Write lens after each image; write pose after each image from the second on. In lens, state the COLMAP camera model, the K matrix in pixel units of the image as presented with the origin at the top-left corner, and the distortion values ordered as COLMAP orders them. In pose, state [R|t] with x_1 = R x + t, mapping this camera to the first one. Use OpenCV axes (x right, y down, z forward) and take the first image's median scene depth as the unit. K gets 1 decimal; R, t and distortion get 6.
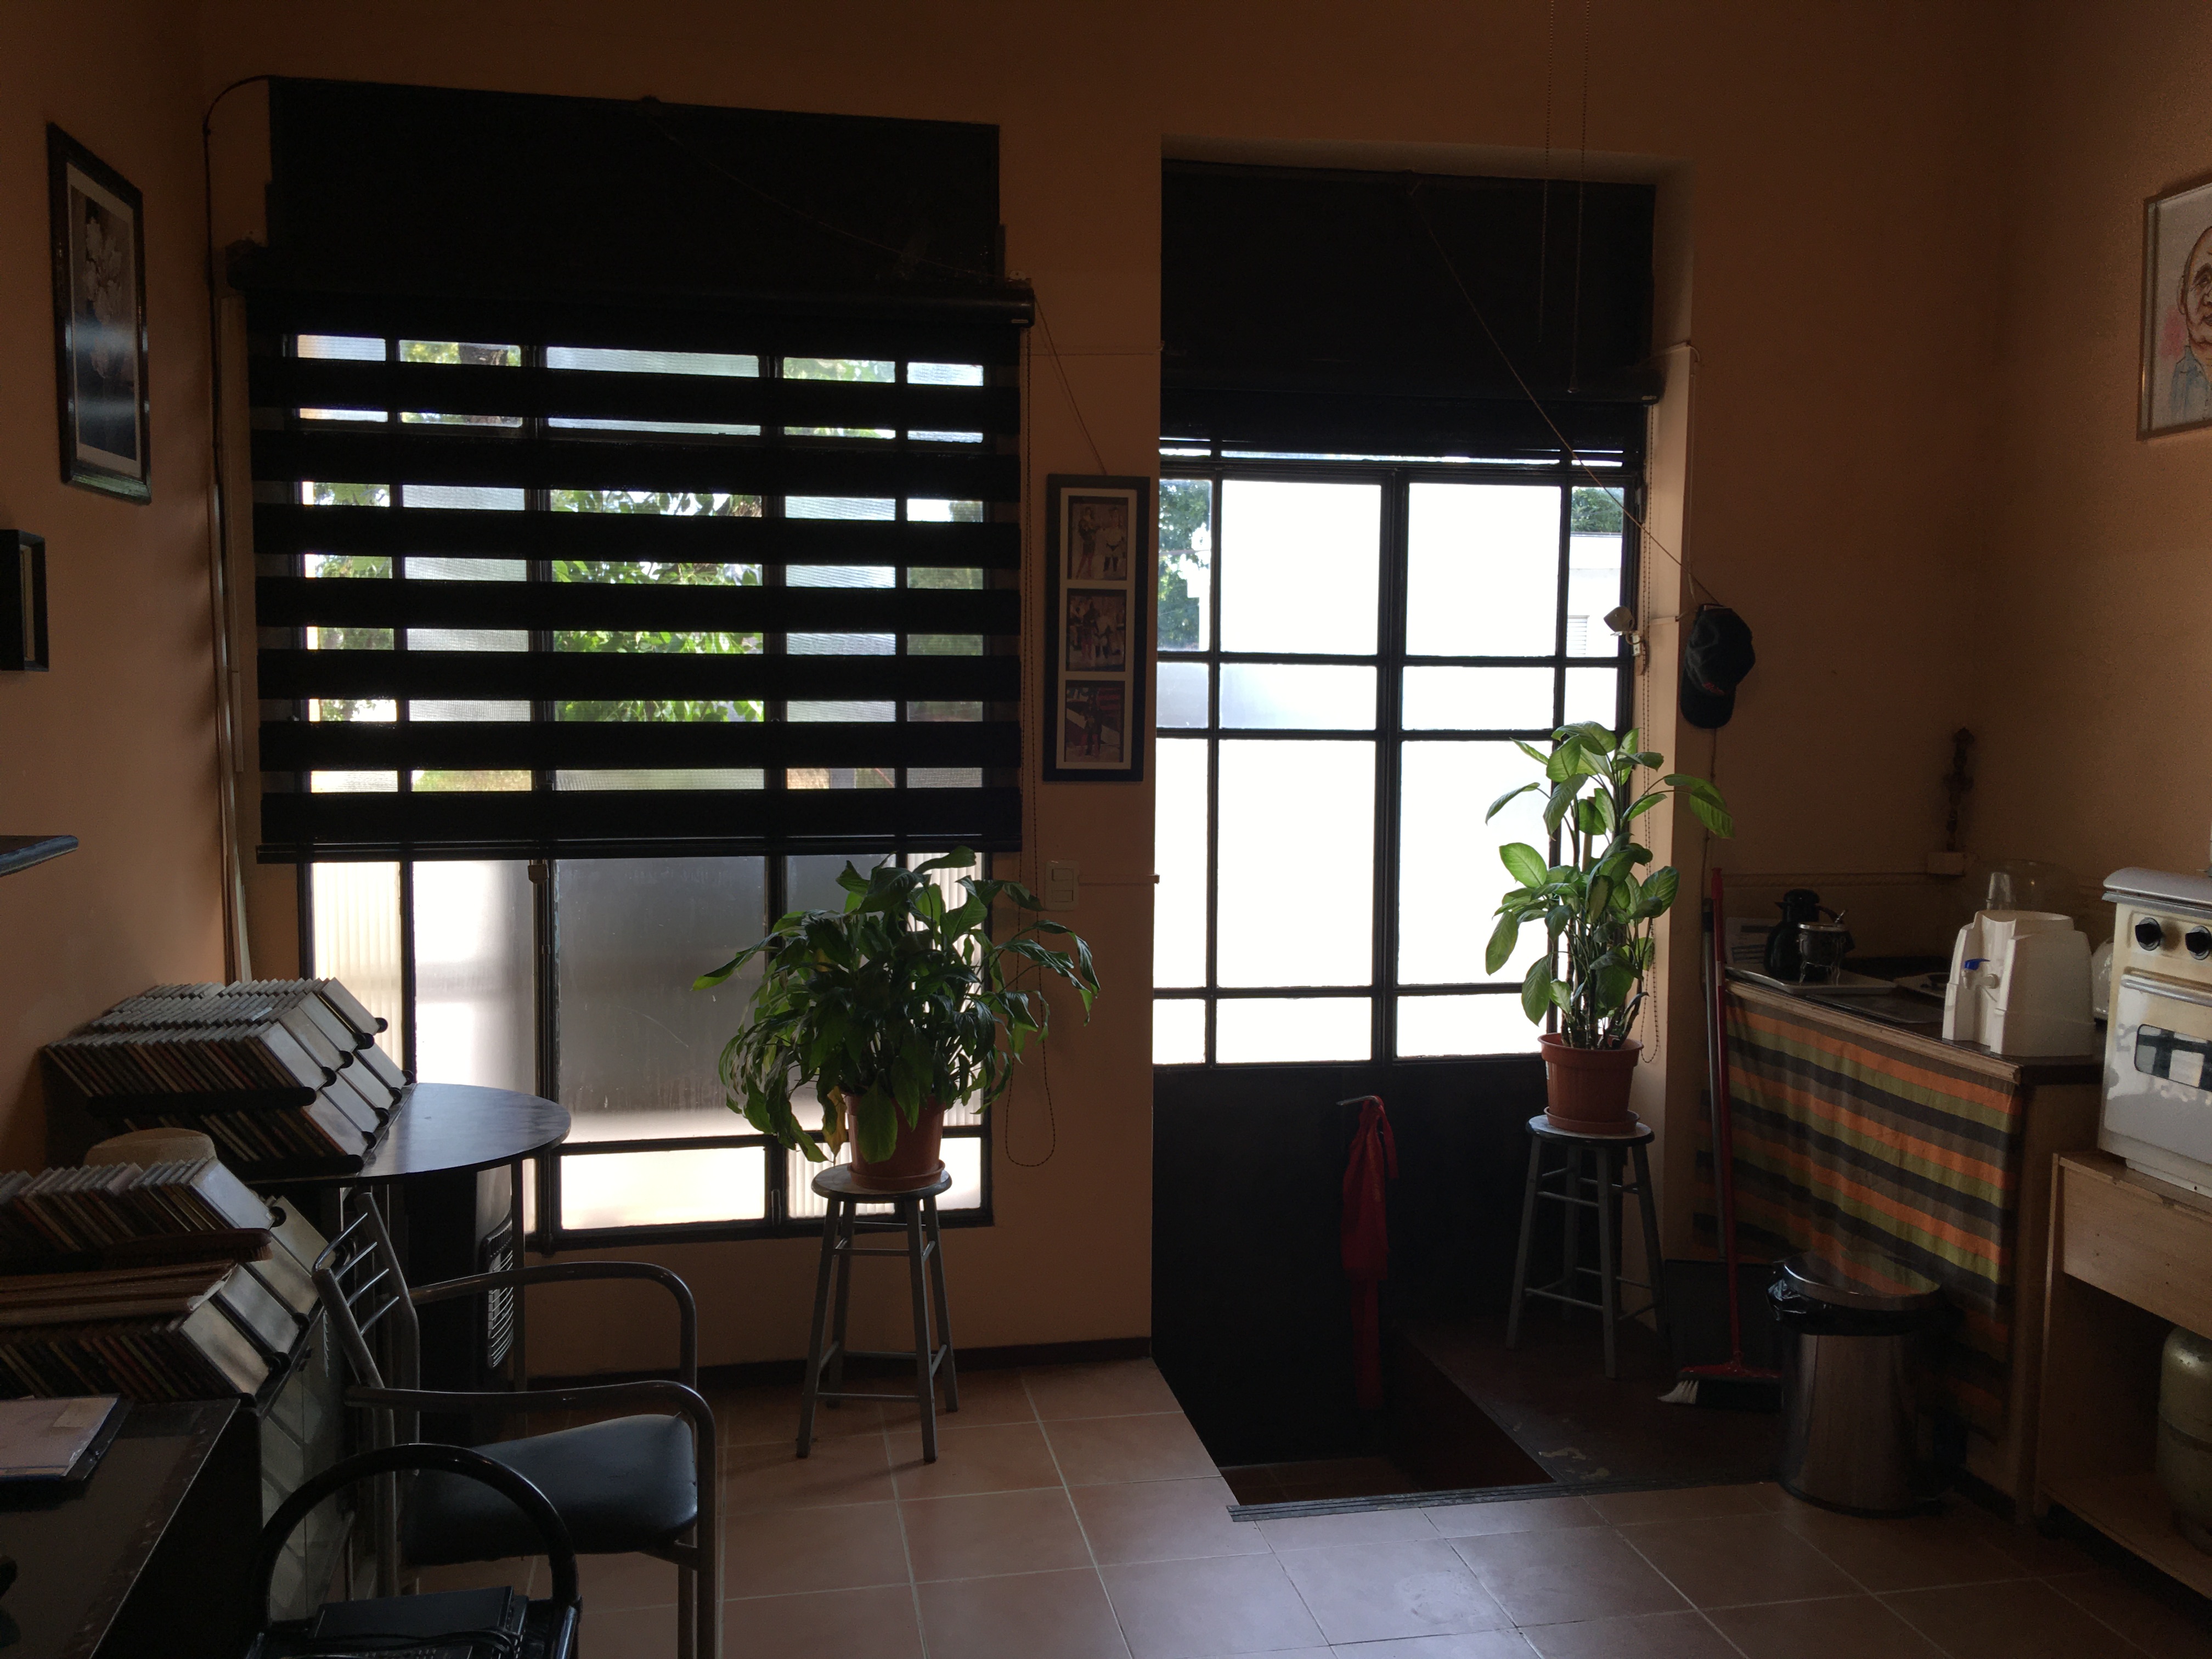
lens RADIAL K [[1862.4, 0, 1110.4], [0, 1862.4, 841.9], [0, 0, 1]] dist [0.106834, -0.162889]
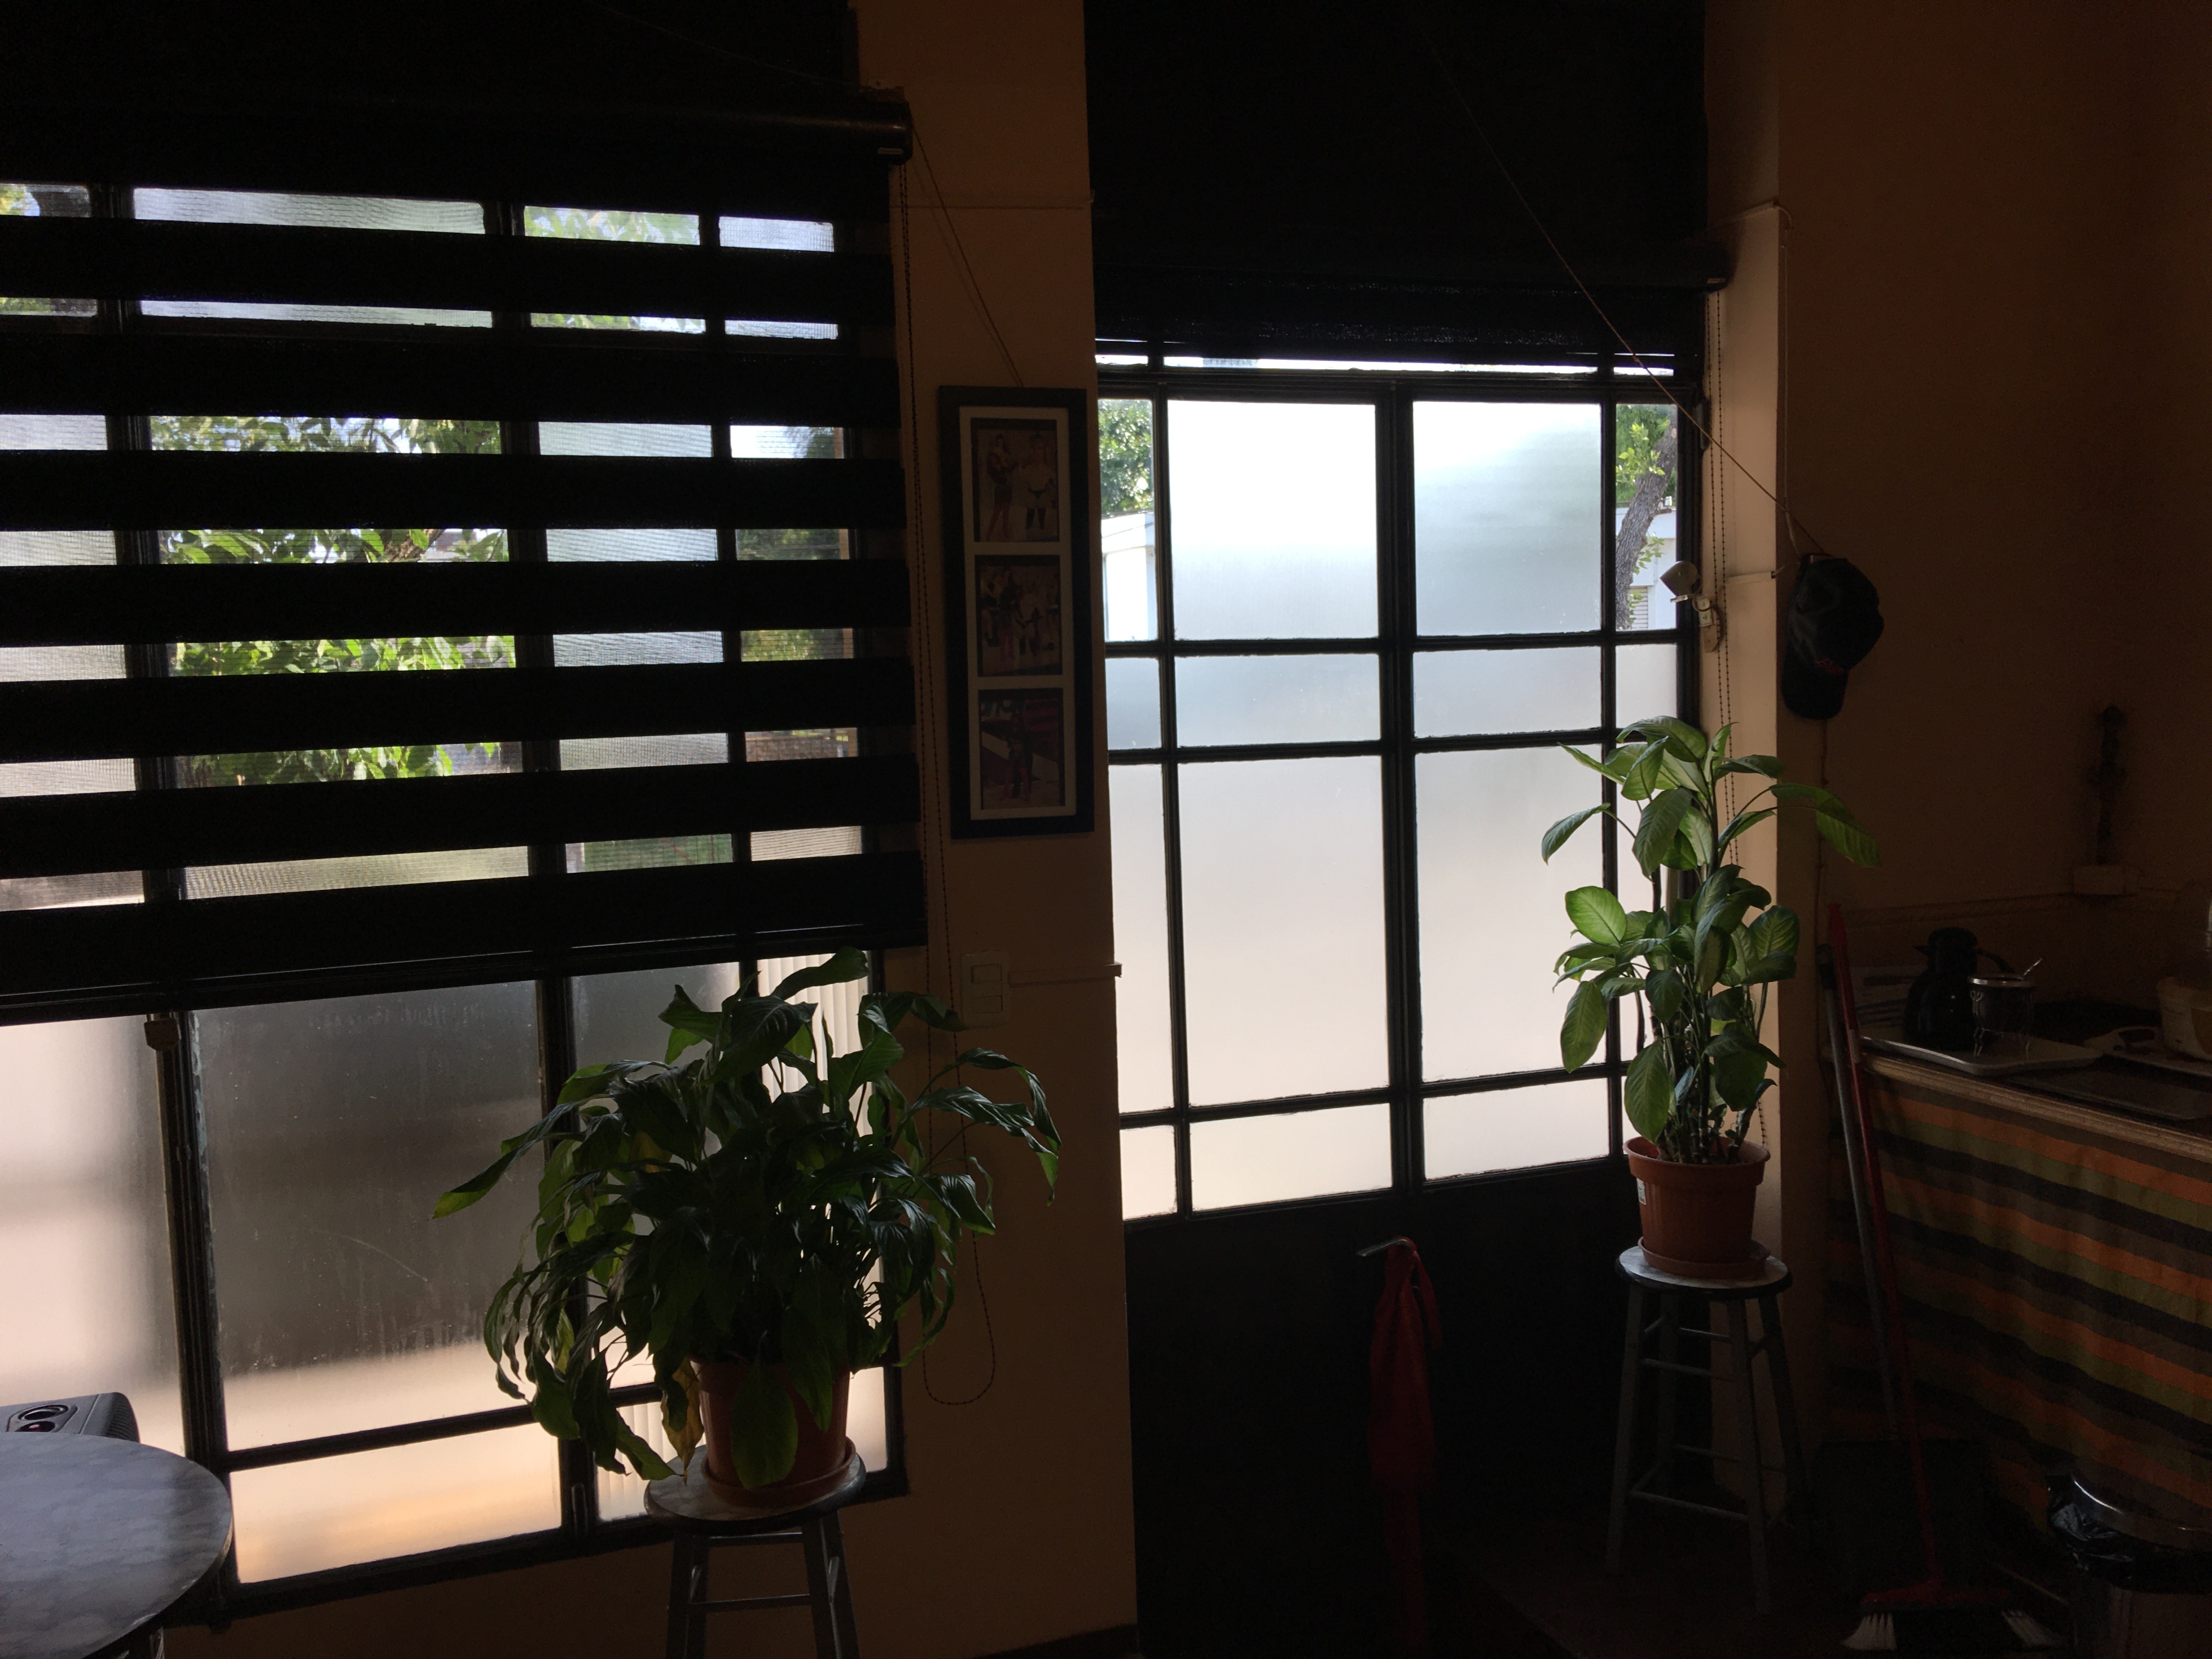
lens RADIAL K [[1876.6, 0, 1120.4], [0, 1876.6, 850.1], [0, 0, 1]] dist [0.106514, -0.164059]
pose [[0.987654, -0.051929, 0.147793, -0.077046], [0.050632, 0.998639, 0.012531, -0.034121], [-0.148243, -0.004893, 0.988939, 0.310426]]
